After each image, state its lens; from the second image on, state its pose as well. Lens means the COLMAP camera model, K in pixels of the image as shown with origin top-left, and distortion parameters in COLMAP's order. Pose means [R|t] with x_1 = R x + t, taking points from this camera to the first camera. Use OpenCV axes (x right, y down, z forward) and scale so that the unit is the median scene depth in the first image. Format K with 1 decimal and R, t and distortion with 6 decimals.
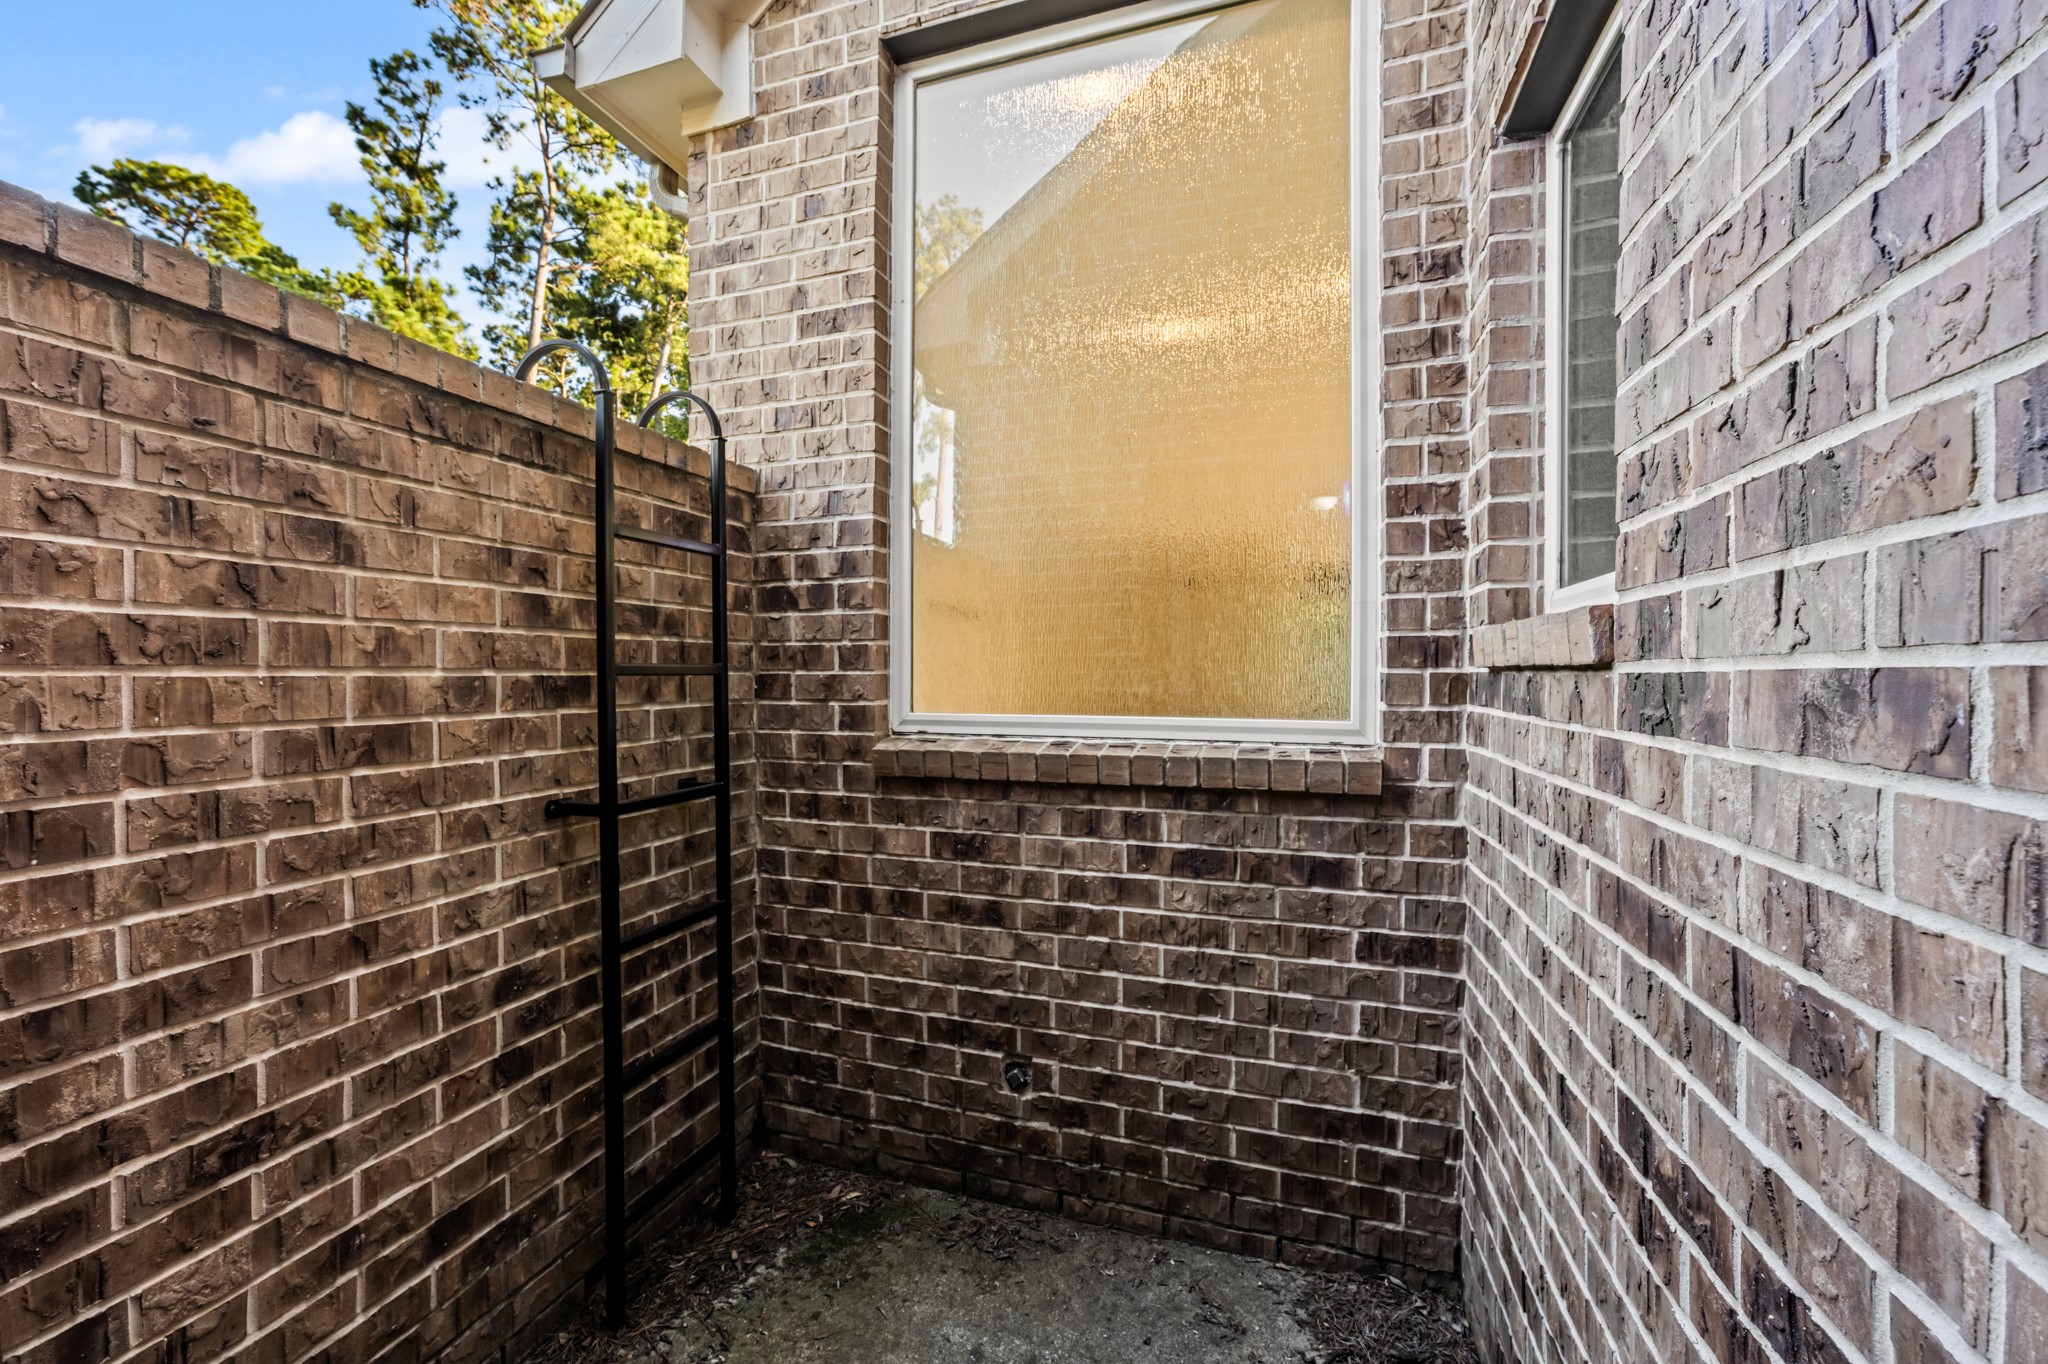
lens RADIAL K [[821.3, 0, 1010.9], [0, 821.3, 680.7], [0, 0, 1]] dist [-0.011064, 0.005466]
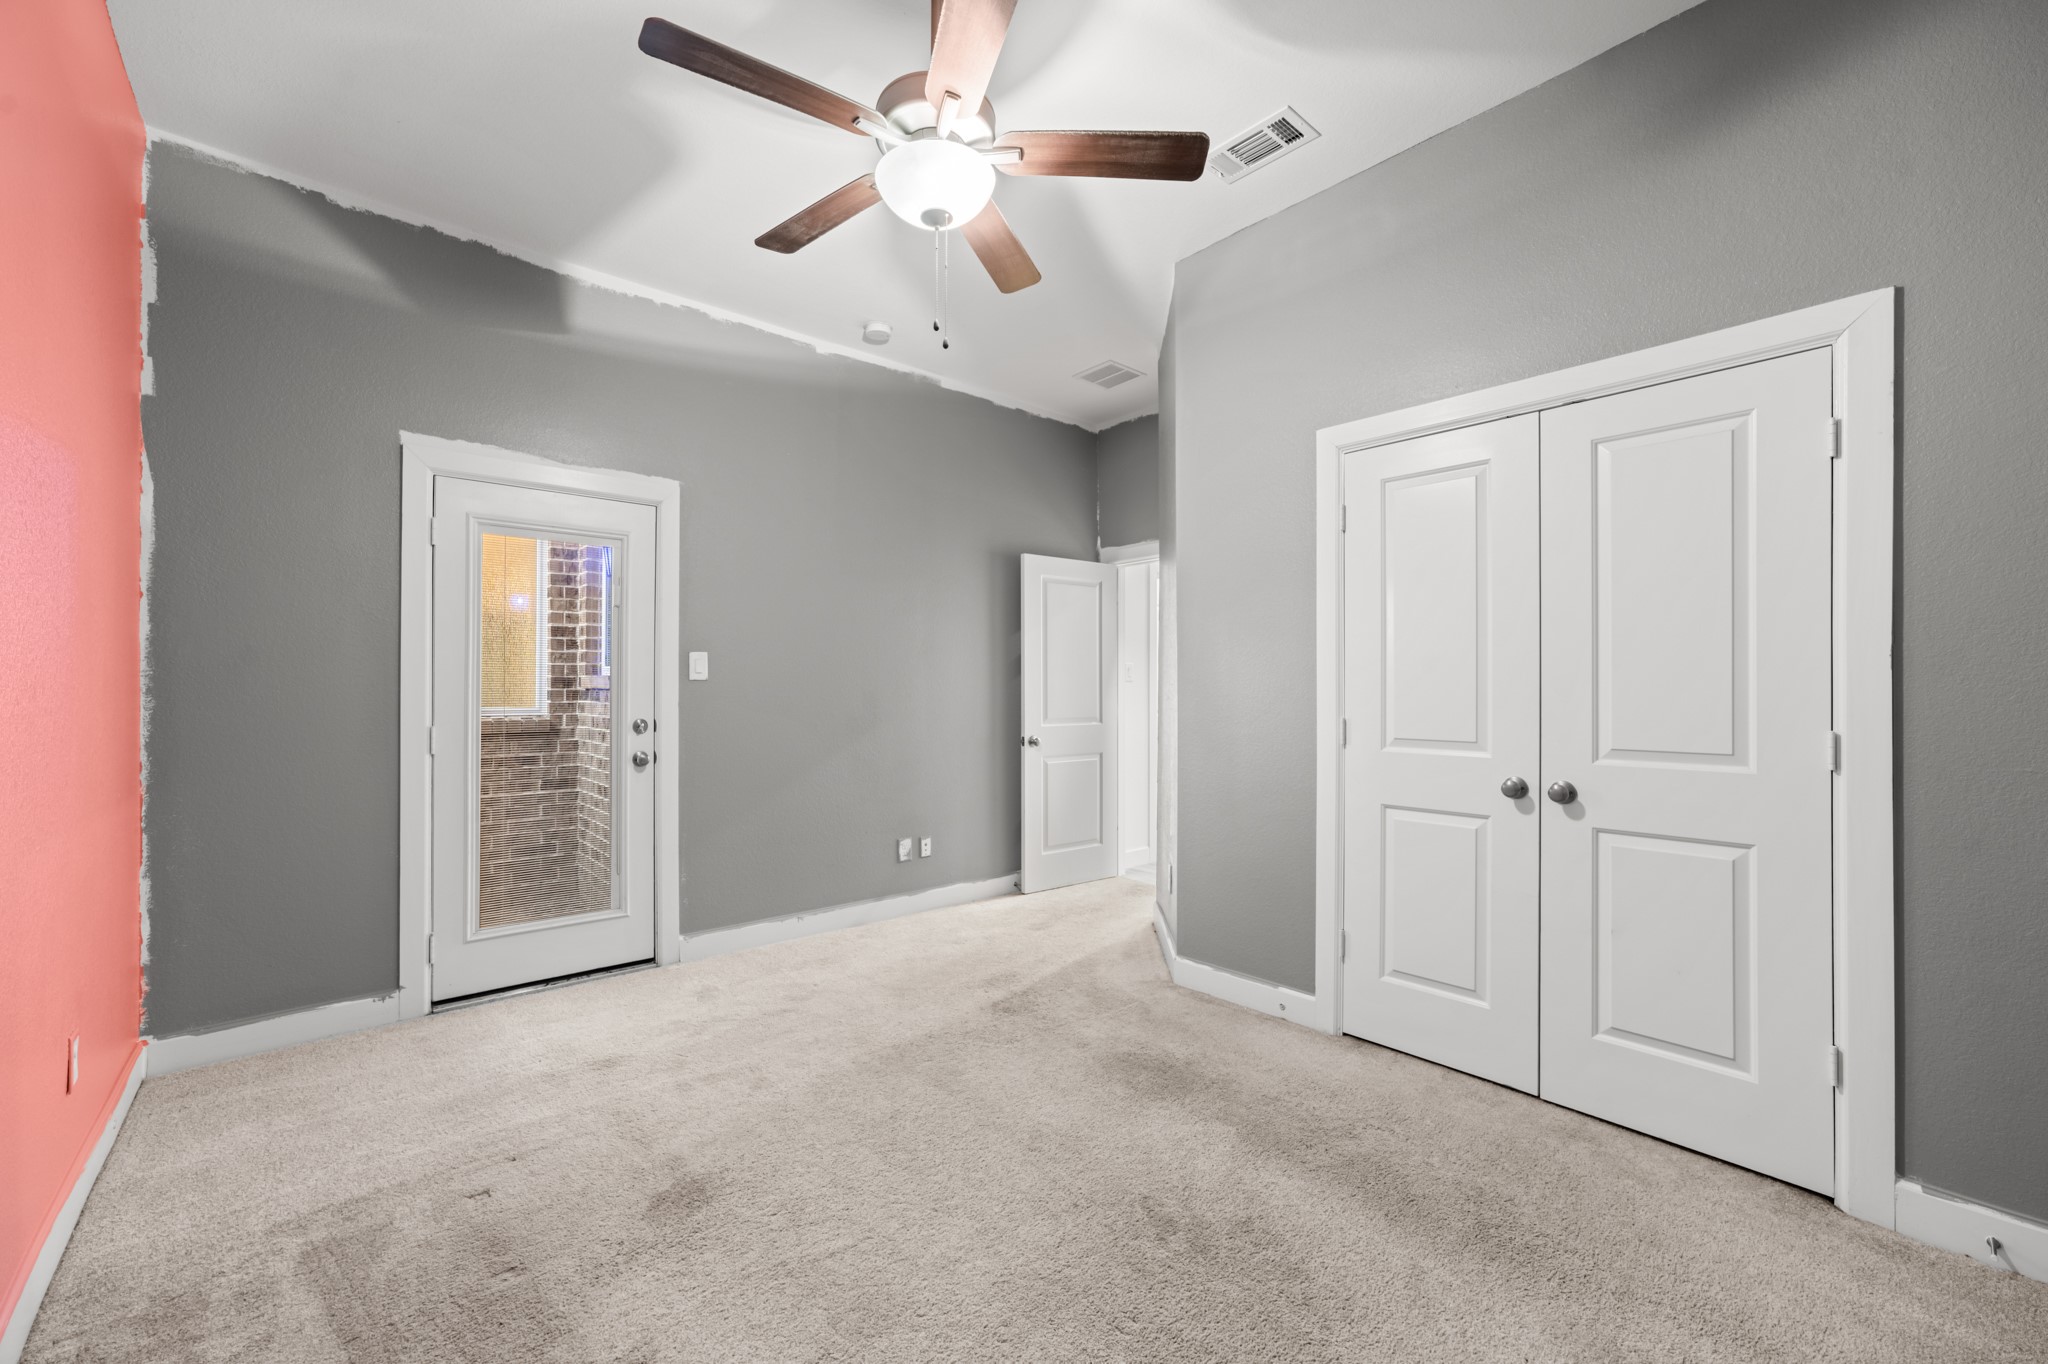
lens RADIAL K [[821.3, 0, 1017.0], [0, 821.3, 683.1], [0, 0, 1]] dist [-0.011064, 0.005466]
pose [[0.523119, 0.001241, 0.852259, -1.174572], [0.004621, 0.999980, -0.004292, -0.013317], [-0.852247, 0.006183, 0.523103, -1.966120]]
